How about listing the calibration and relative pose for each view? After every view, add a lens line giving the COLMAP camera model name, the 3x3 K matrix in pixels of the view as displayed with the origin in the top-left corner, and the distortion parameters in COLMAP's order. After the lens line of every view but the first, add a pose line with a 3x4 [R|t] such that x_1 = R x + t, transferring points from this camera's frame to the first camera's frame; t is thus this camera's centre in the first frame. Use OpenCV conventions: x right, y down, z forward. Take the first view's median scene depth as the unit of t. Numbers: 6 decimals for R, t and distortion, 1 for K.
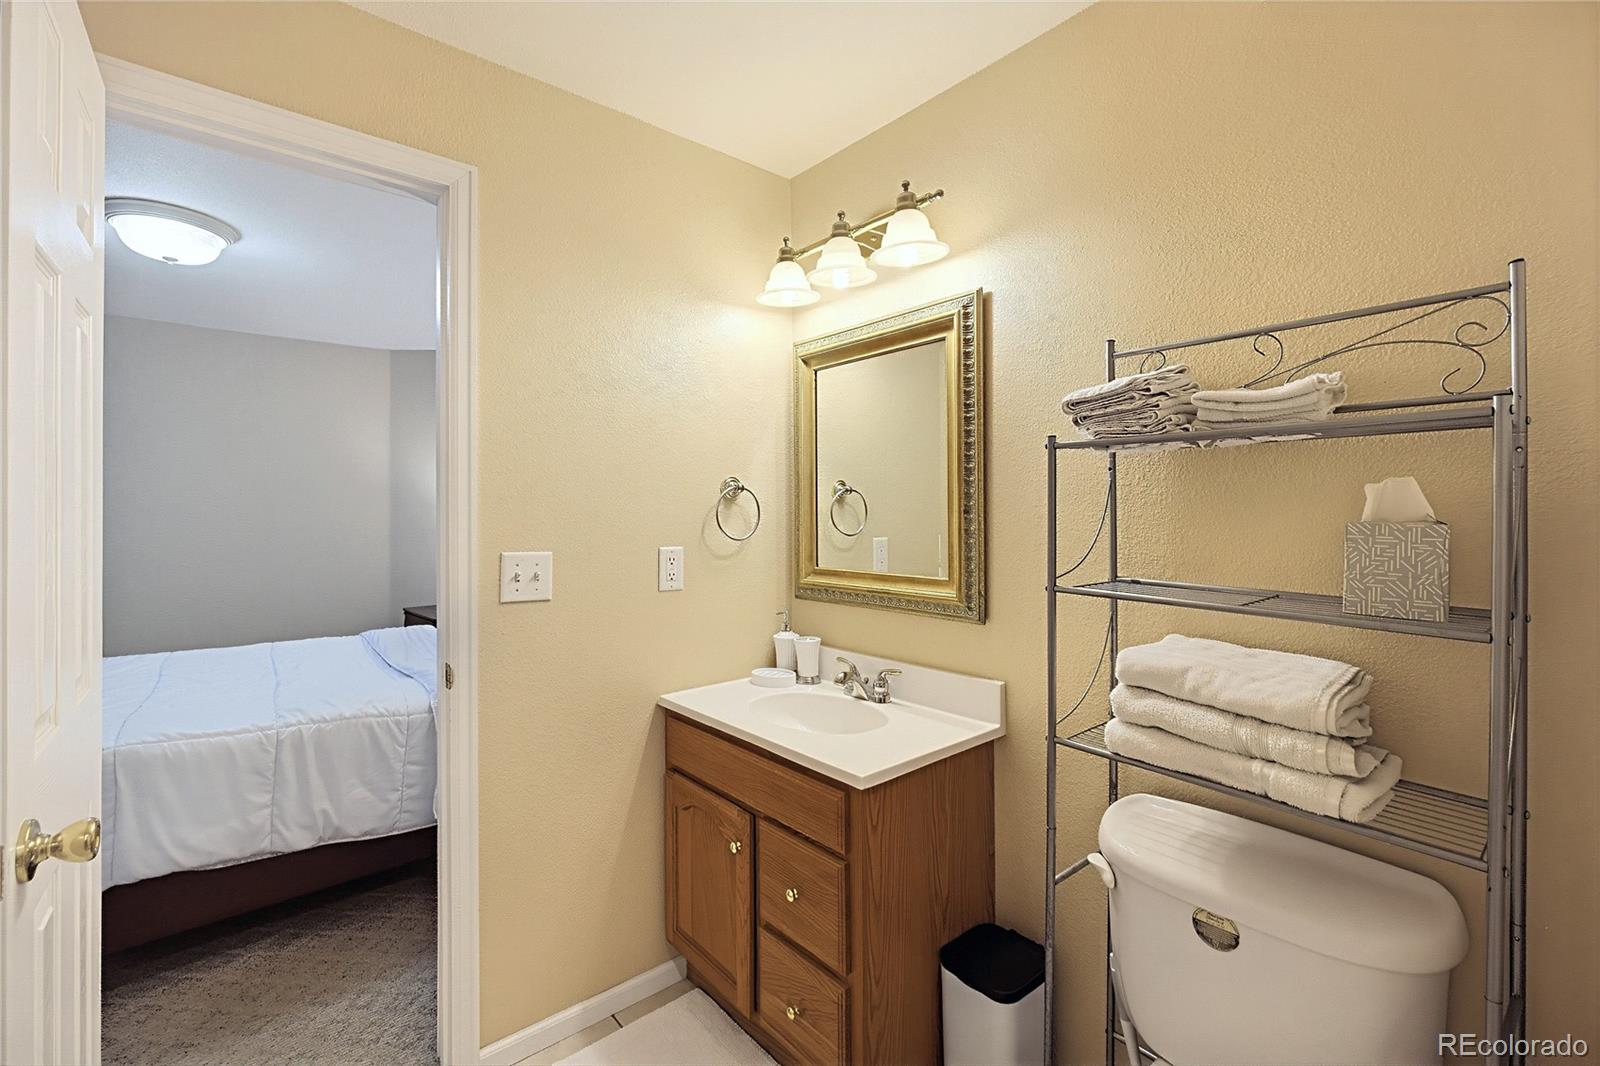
lens RADIAL K [[673.9, 0, 796.6], [0, 673.9, 527.8], [0, 0, 1]] dist [-0.010300, 0.000253]
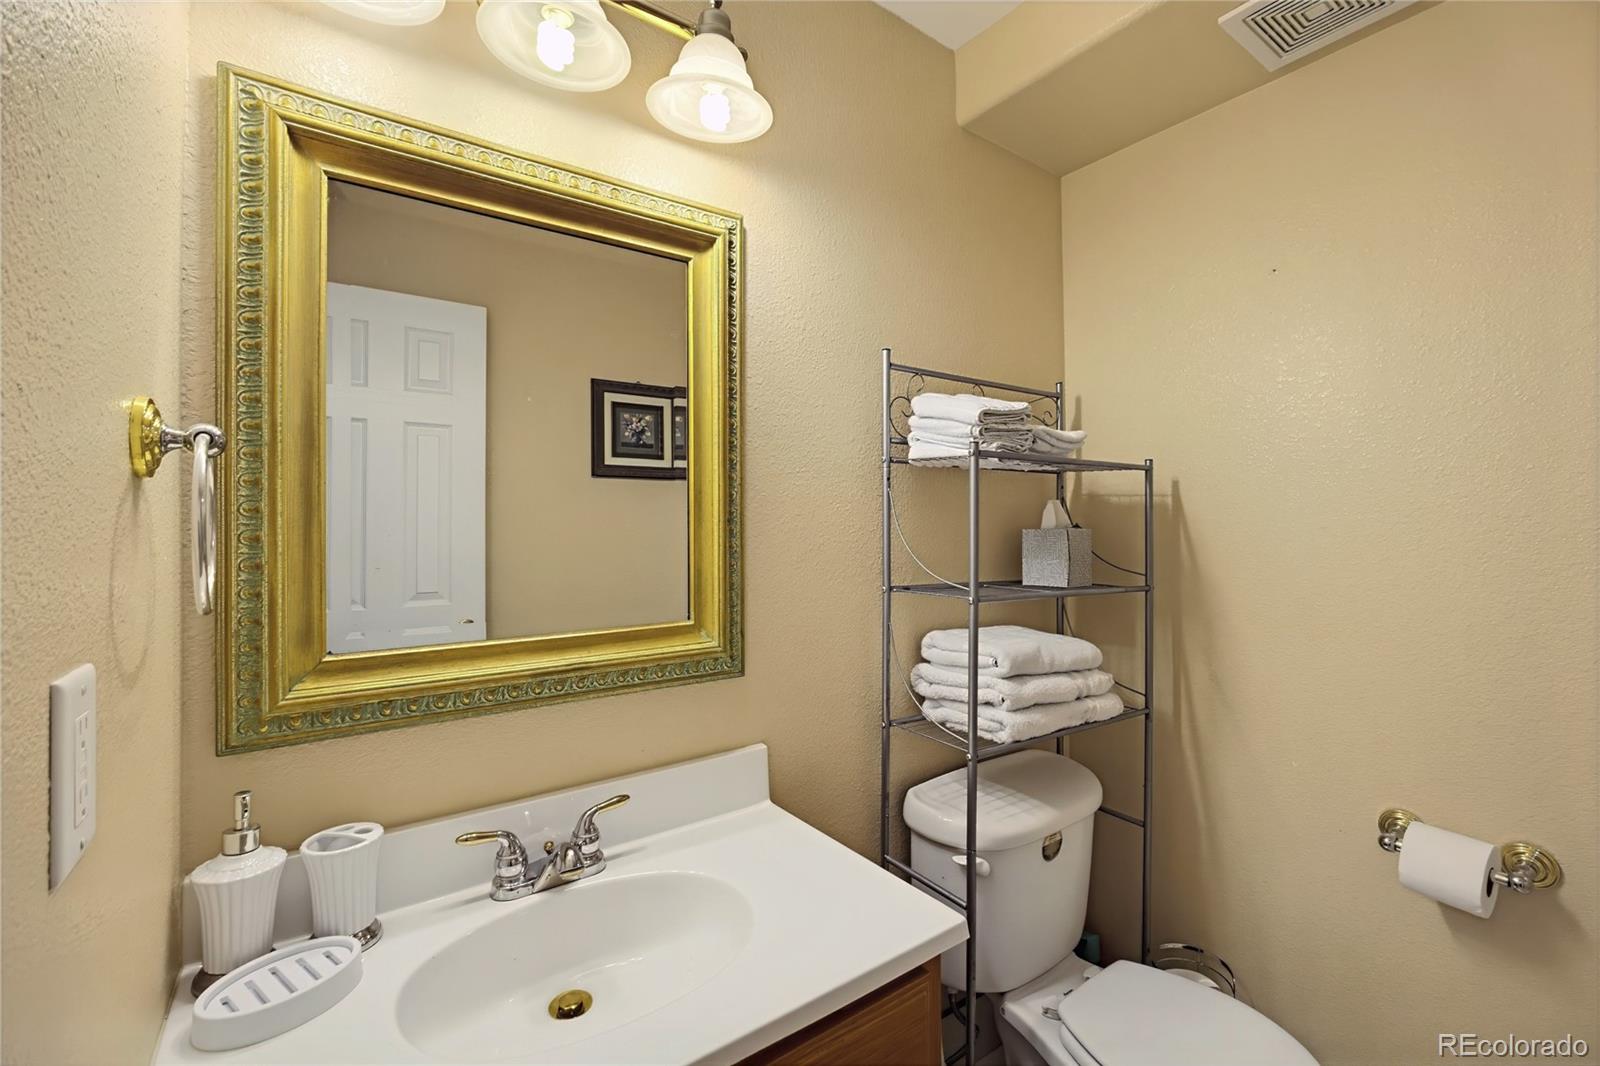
lens RADIAL K [[687.9, 0, 803.8], [0, 687.9, 523.4], [0, 0, 1]] dist [0.001624, 0.000422]
pose [[0.080681, -0.005466, 0.996725, -0.425953], [0.023088, 0.999727, 0.003614, -0.019961], [-0.996473, 0.022721, 0.080785, 0.793391]]
